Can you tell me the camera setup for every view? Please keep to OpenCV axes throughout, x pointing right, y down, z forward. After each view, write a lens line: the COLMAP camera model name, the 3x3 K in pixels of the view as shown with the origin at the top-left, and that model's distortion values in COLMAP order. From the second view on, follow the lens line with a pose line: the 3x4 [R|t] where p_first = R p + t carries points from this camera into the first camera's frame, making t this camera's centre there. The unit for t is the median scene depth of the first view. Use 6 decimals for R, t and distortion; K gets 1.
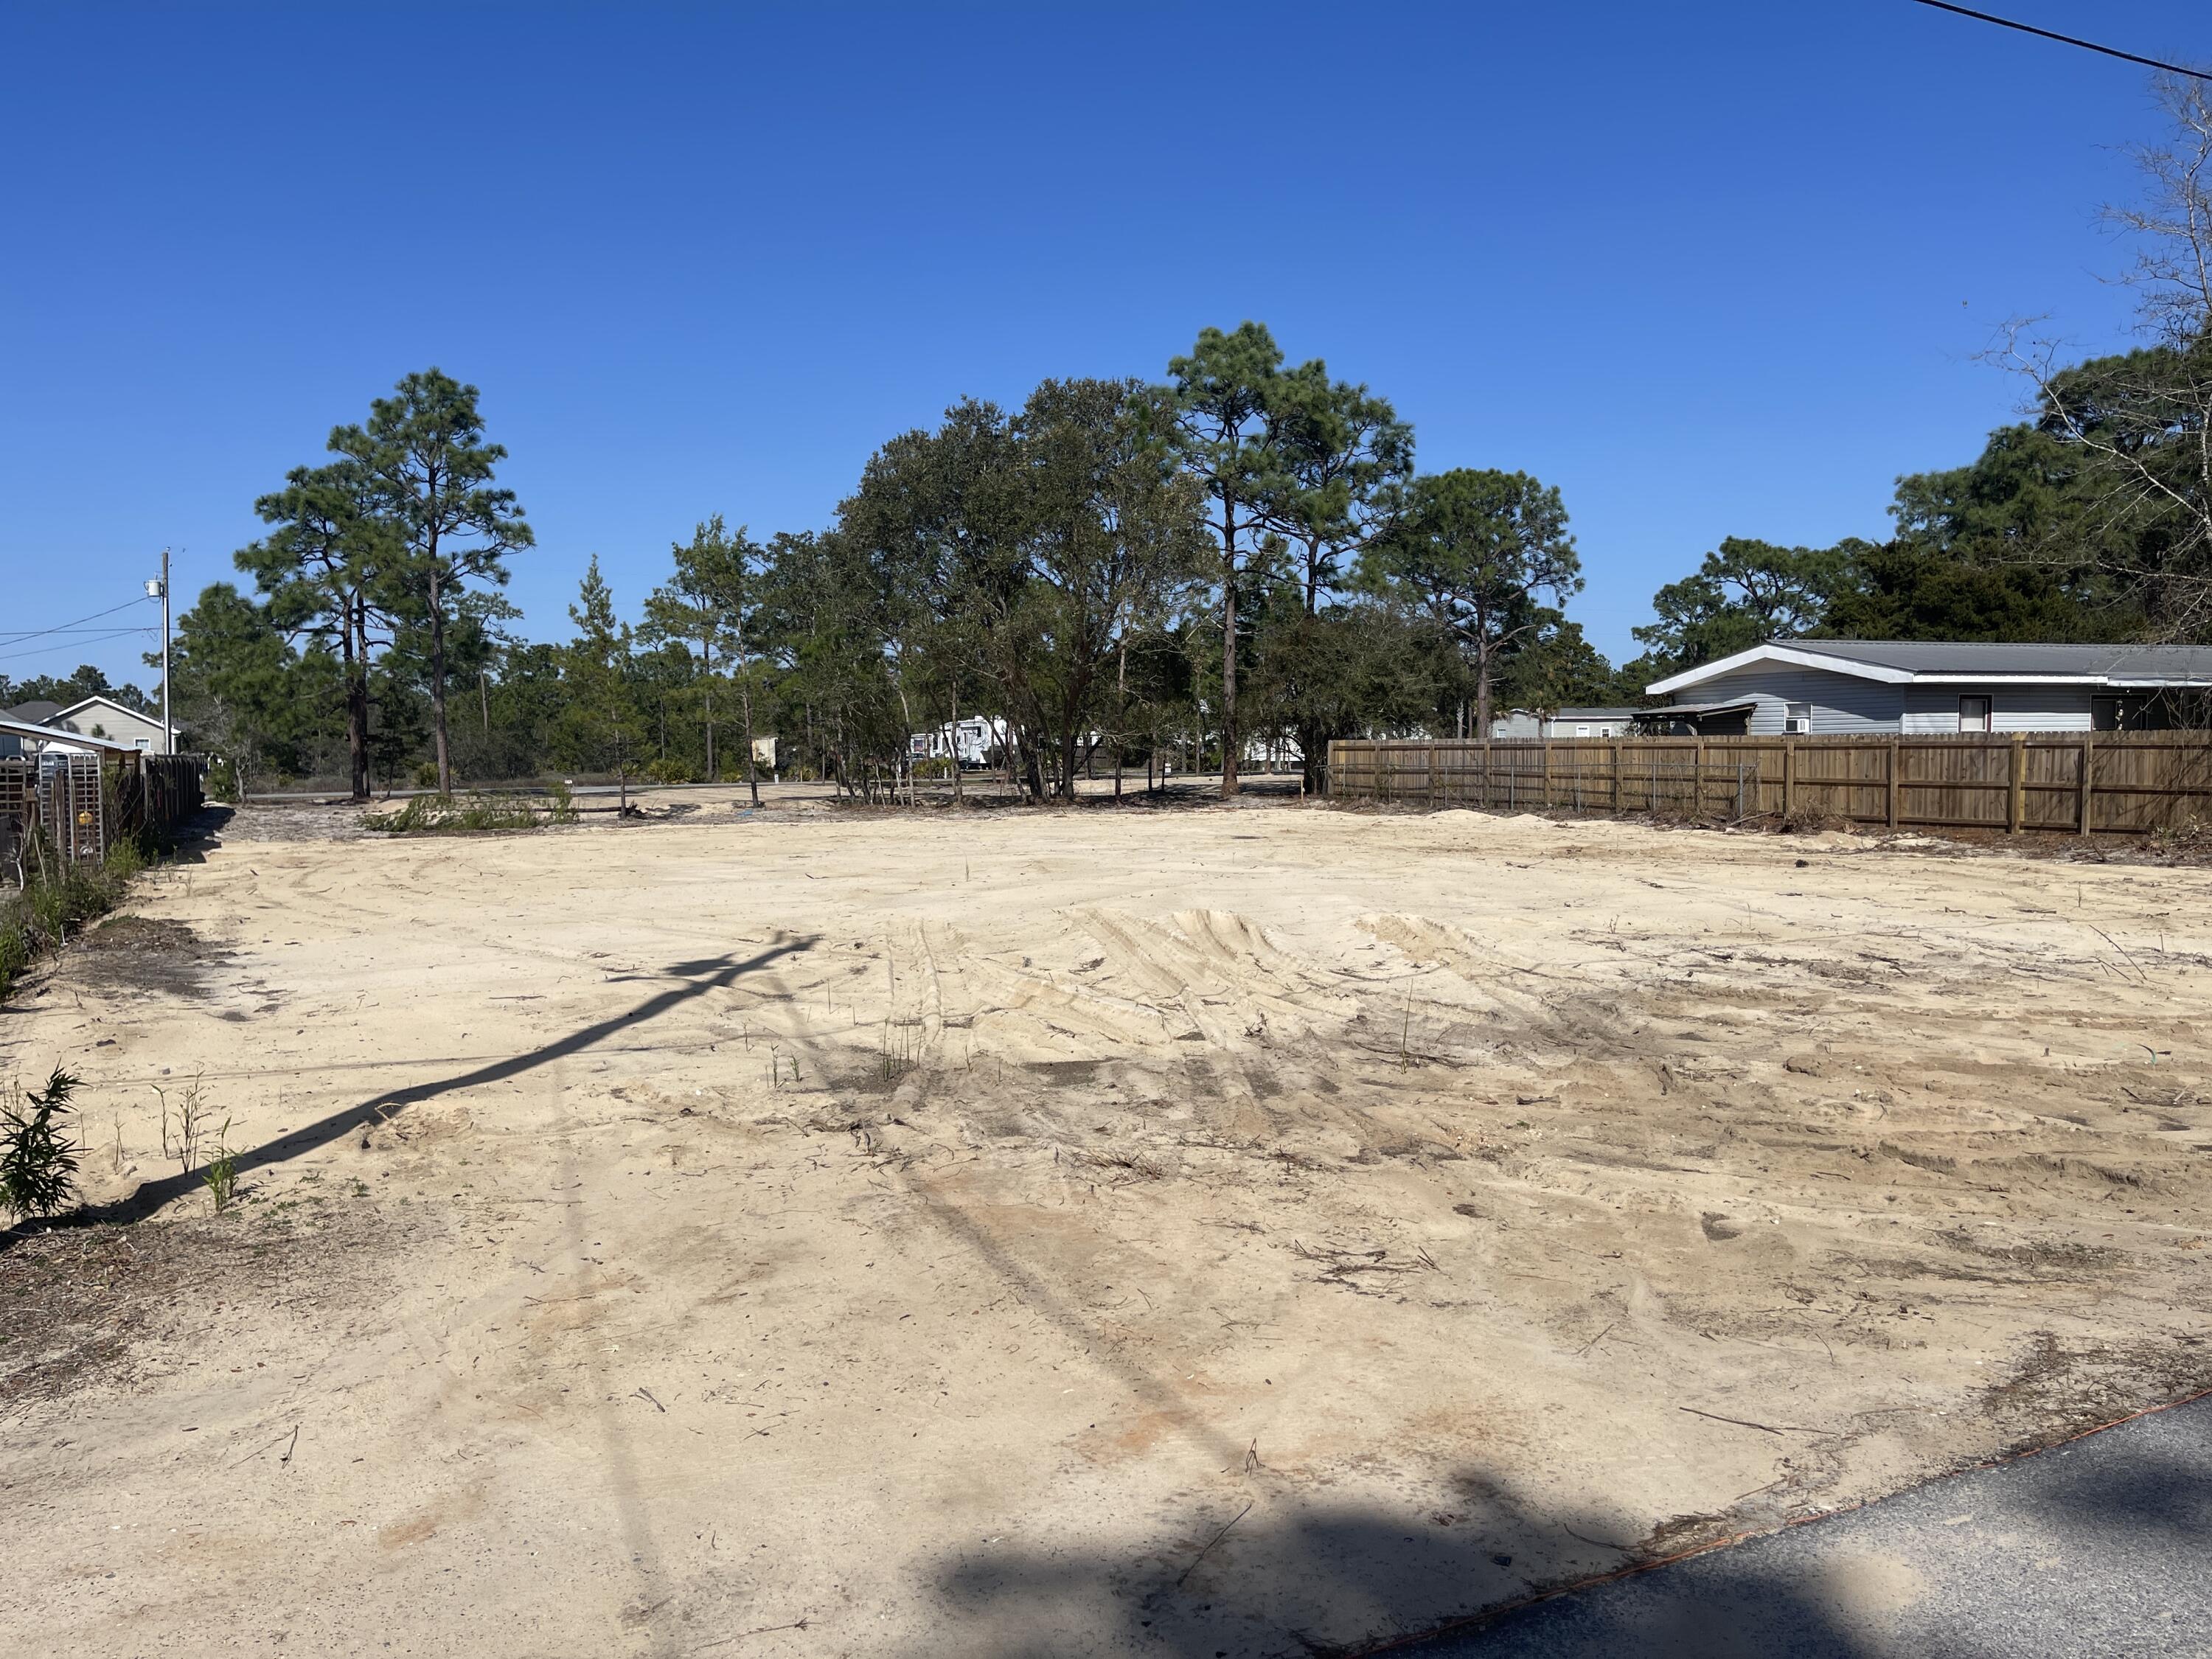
lens RADIAL K [[1669.5, 0, 1106.0], [0, 1669.5, 829.5], [0, 0, 1]] dist [0.095158, -0.137087]
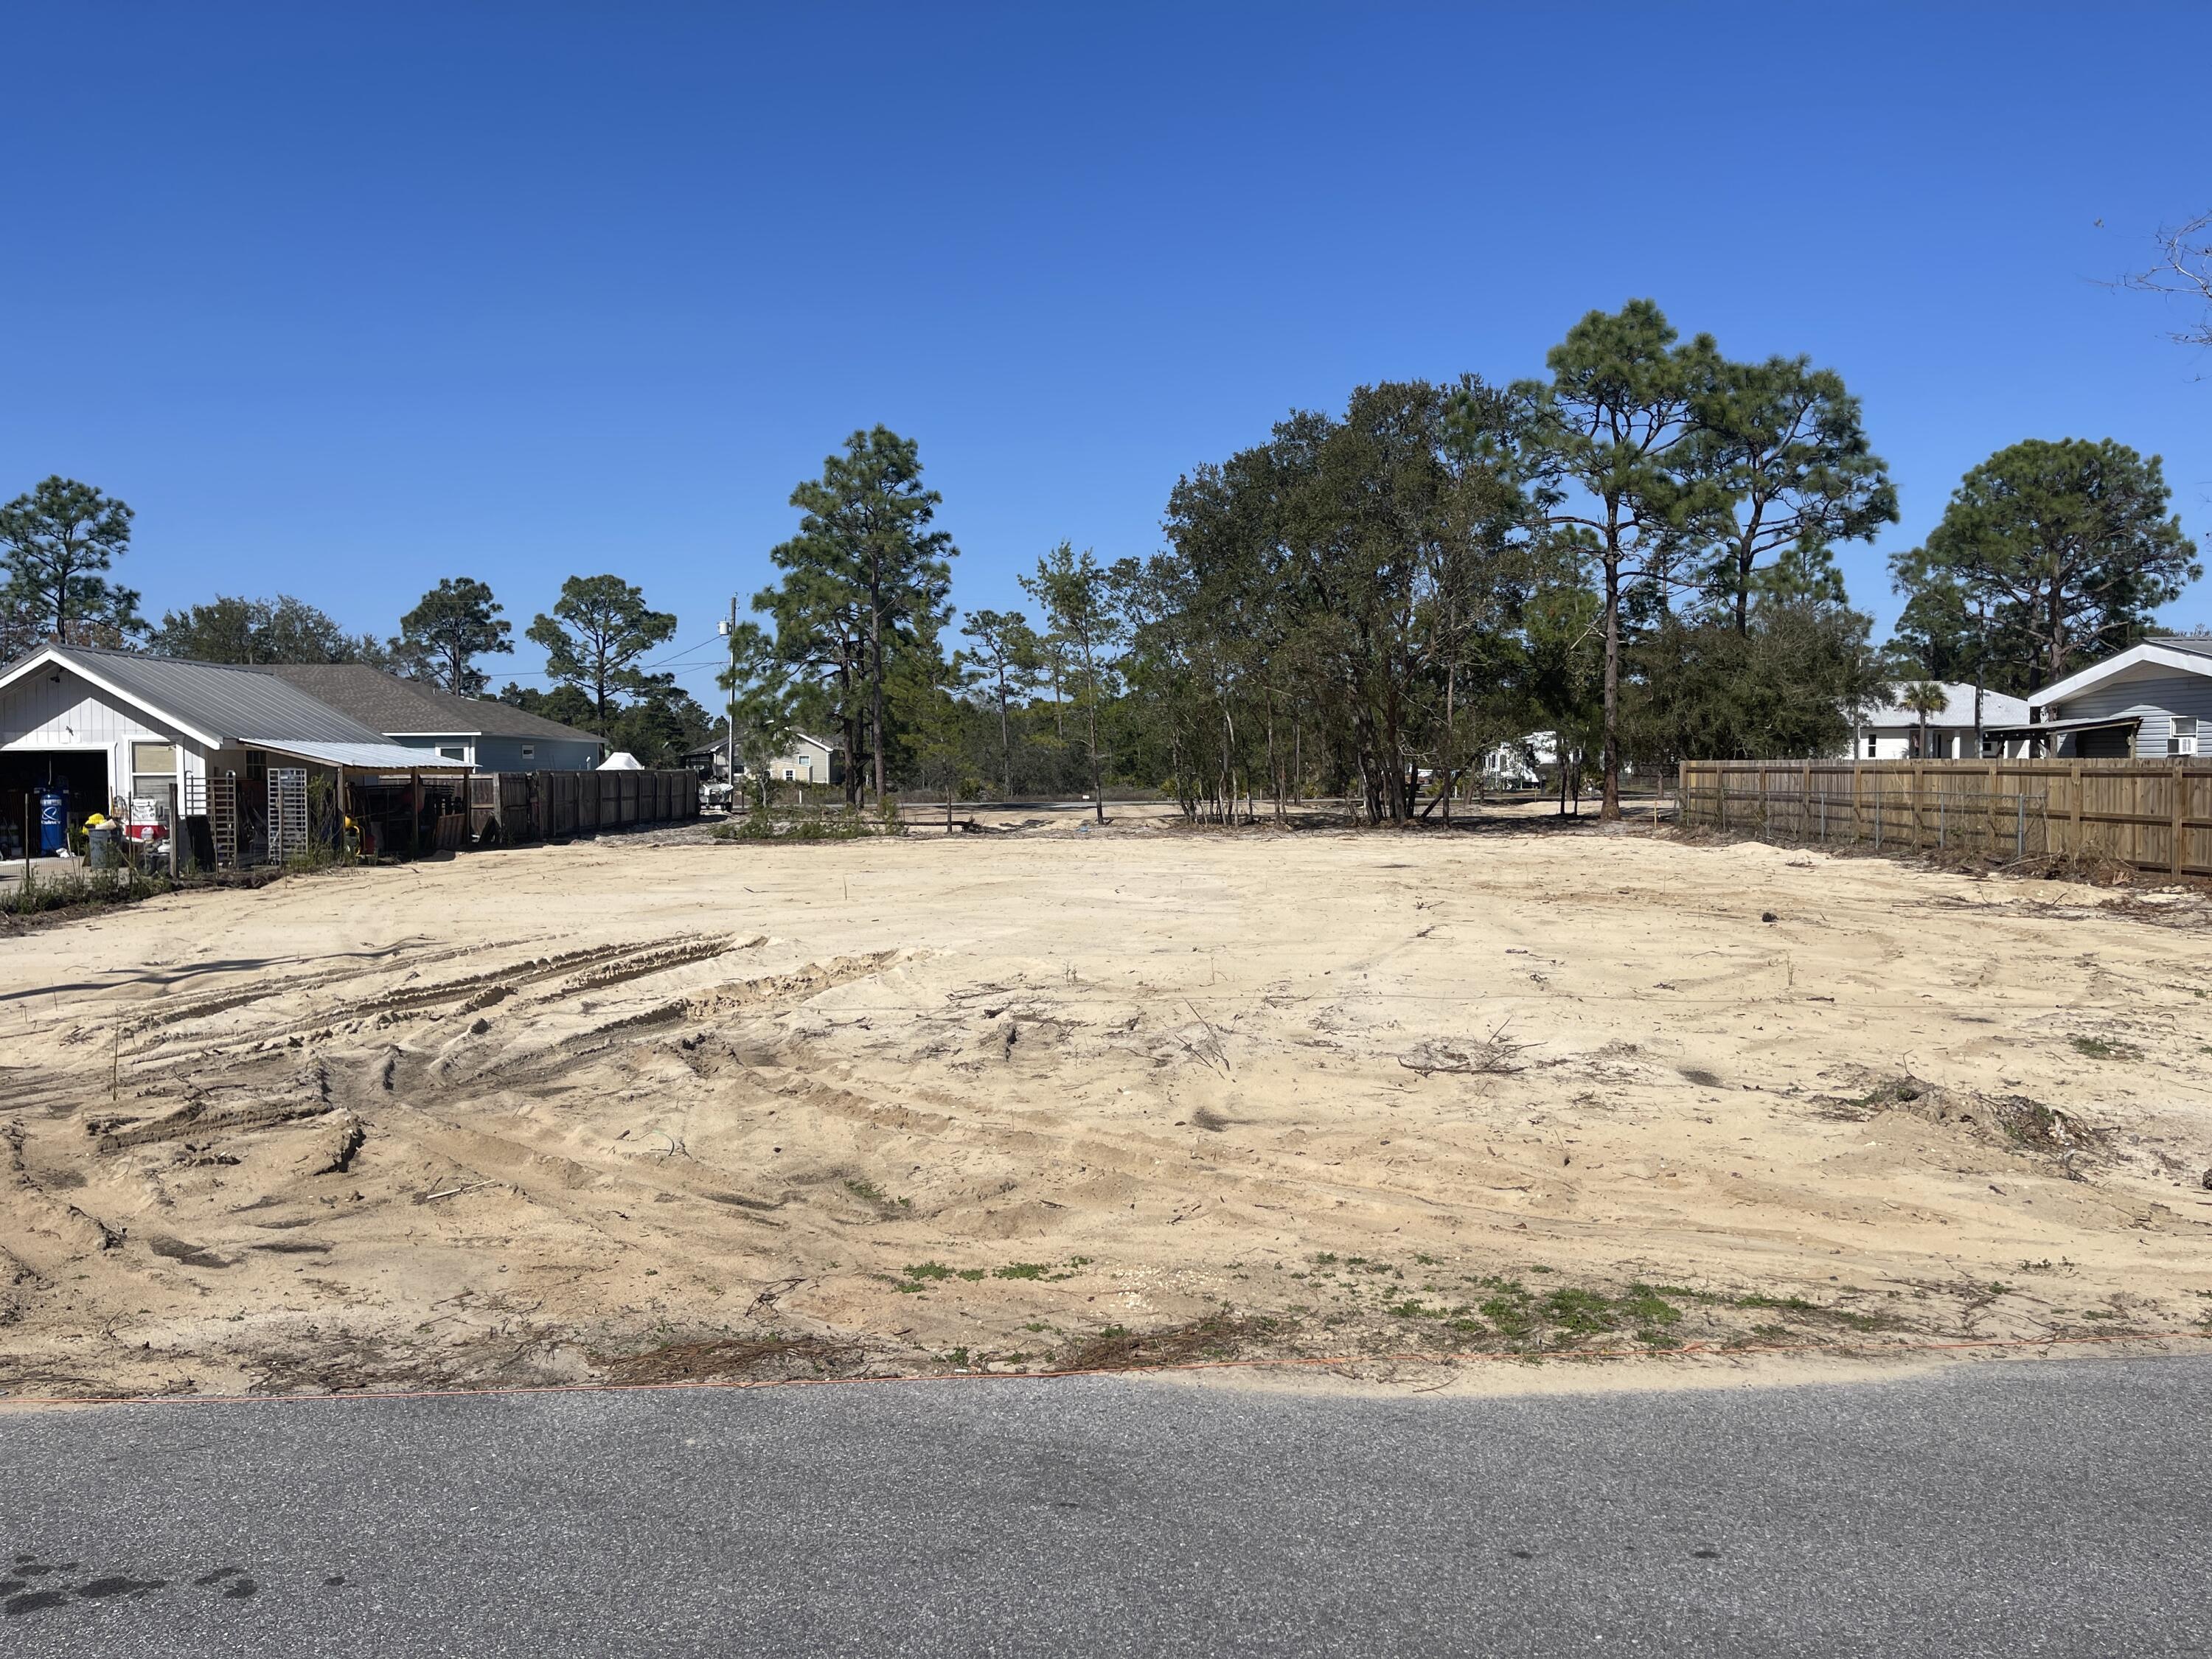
lens RADIAL K [[1669.5, 0, 1106.0], [0, 1669.5, 829.5], [0, 0, 1]] dist [0.095158, -0.137087]
pose [[0.916888, 0.020970, -0.398594, 0.199496], [-0.025246, 0.999666, -0.005480, -0.004198], [0.398346, 0.015088, 0.917111, 0.055167]]
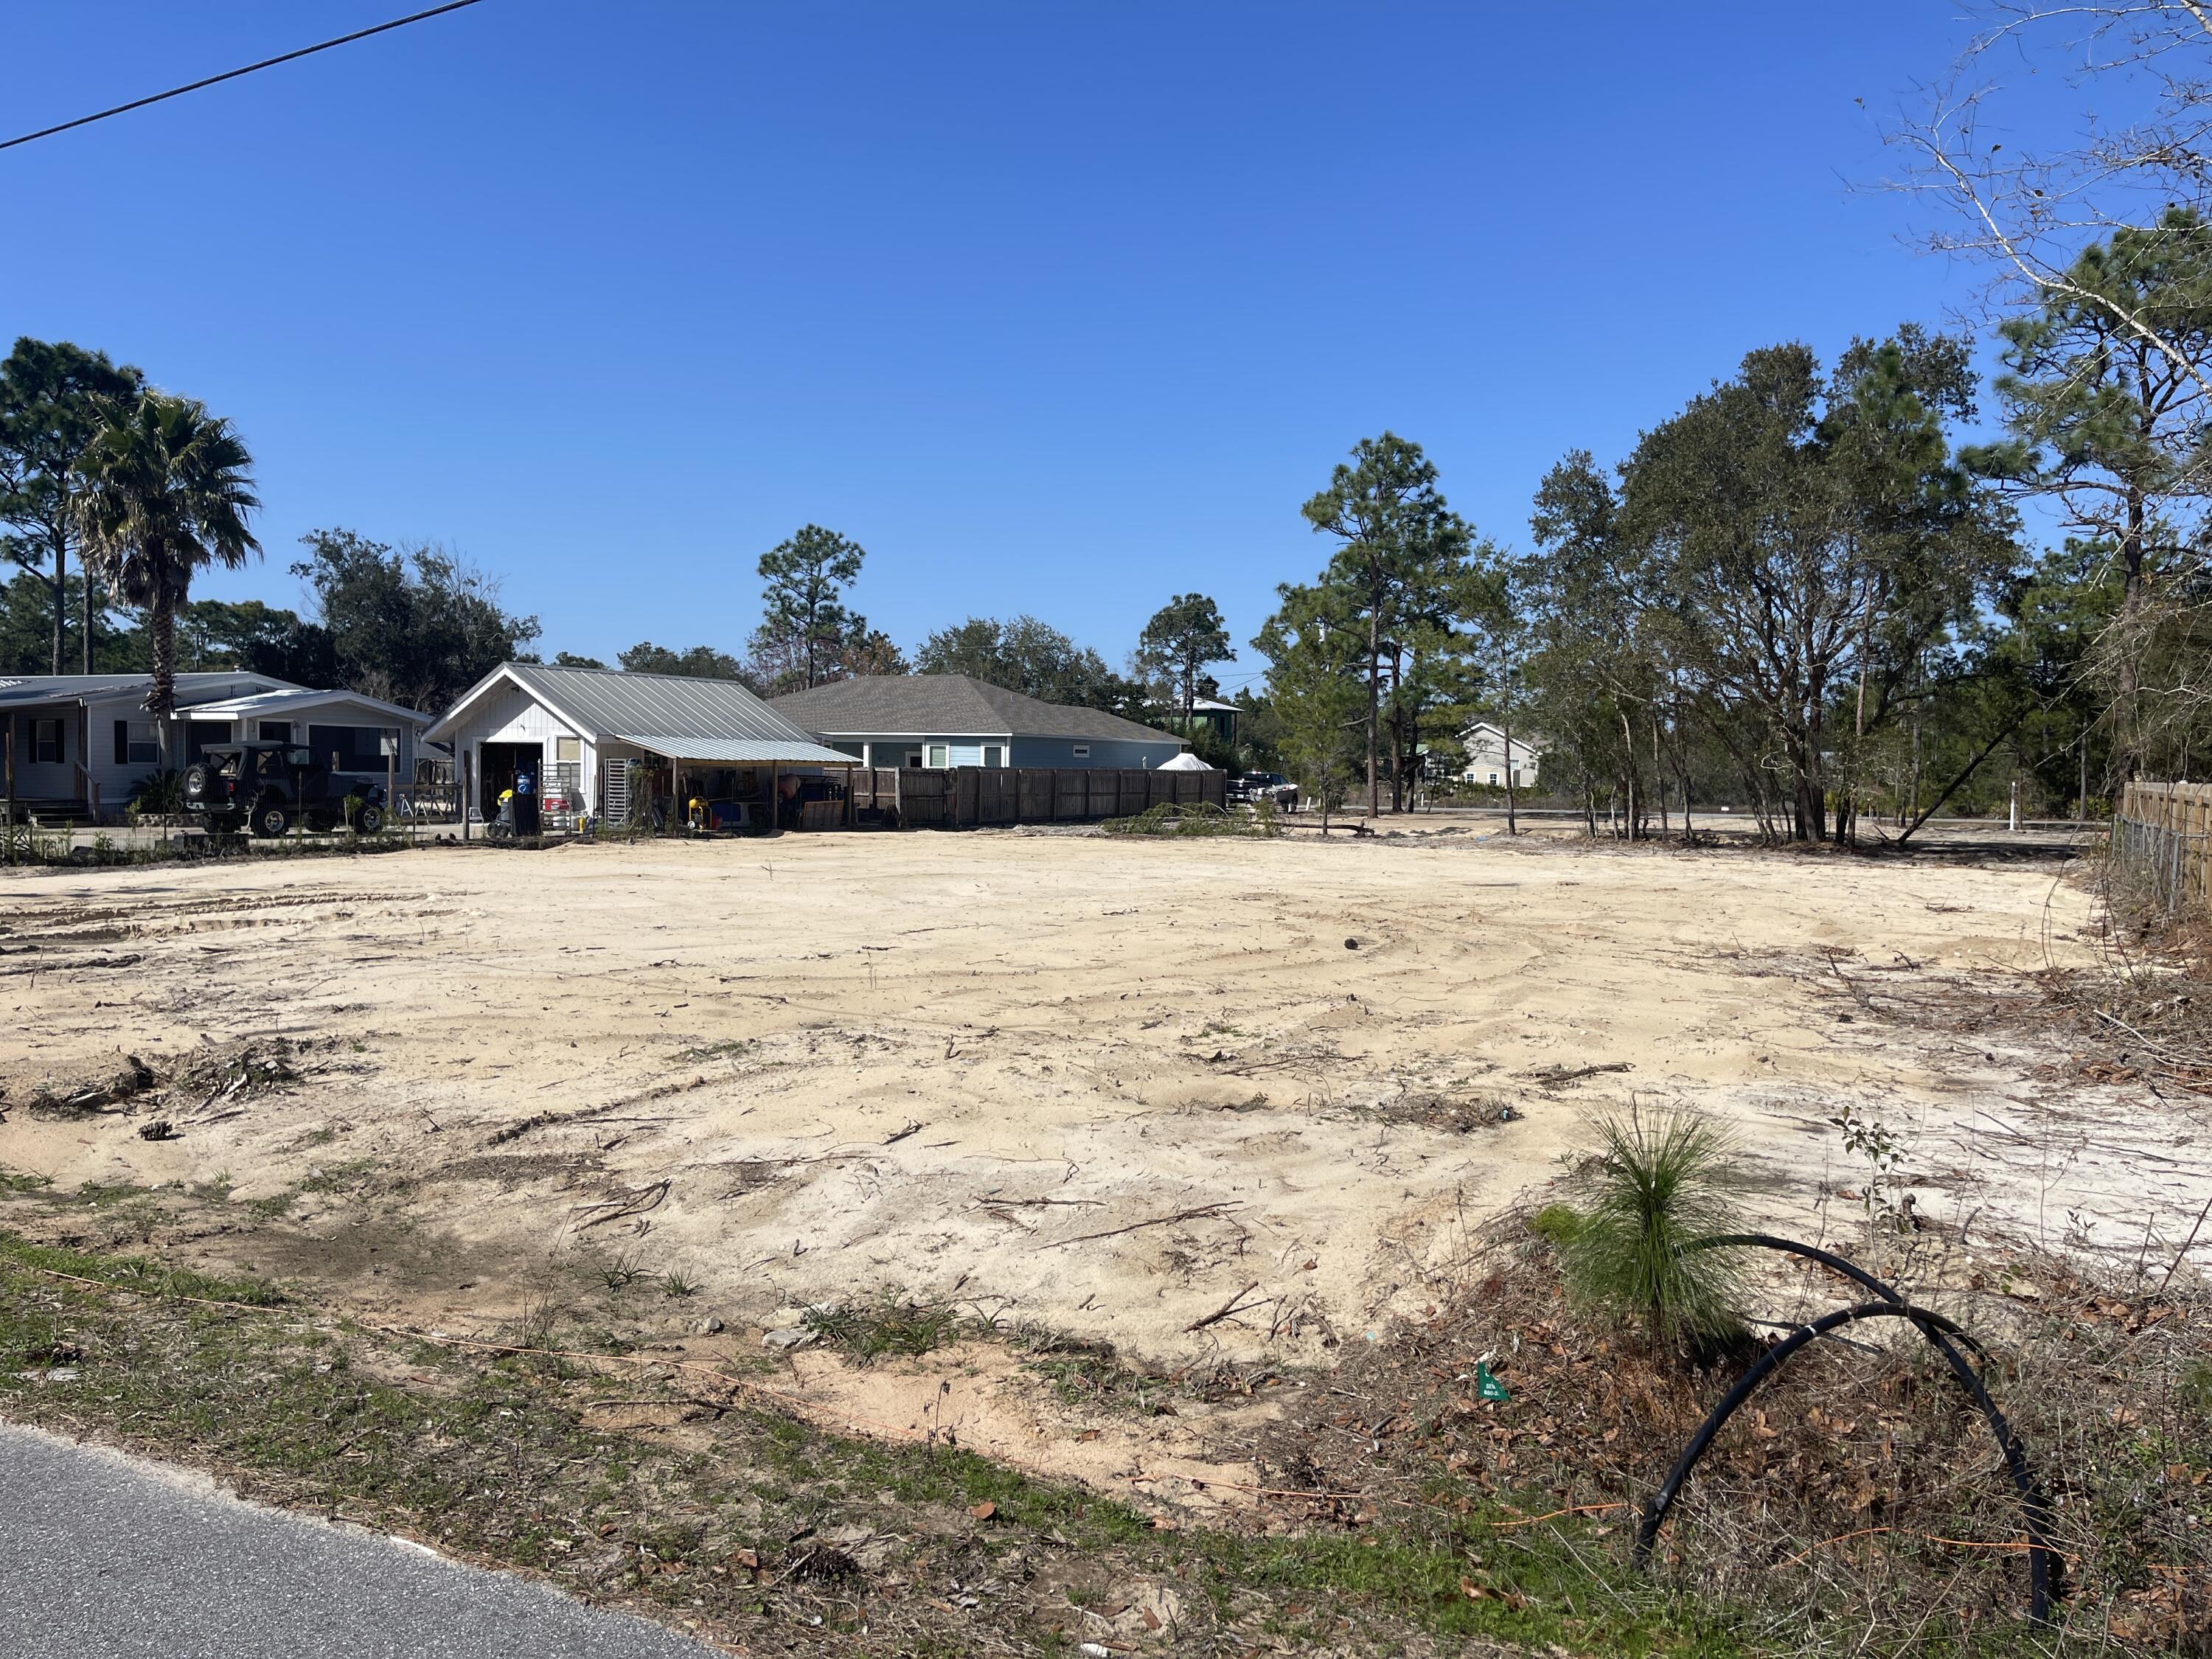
lens RADIAL K [[1669.5, 0, 1106.0], [0, 1669.5, 829.5], [0, 0, 1]] dist [0.095158, -0.137087]
pose [[0.592280, 0.052875, -0.803995, 0.431946], [-0.065733, 0.997689, 0.017190, -0.016989], [0.803046, 0.042668, 0.594387, 0.214491]]
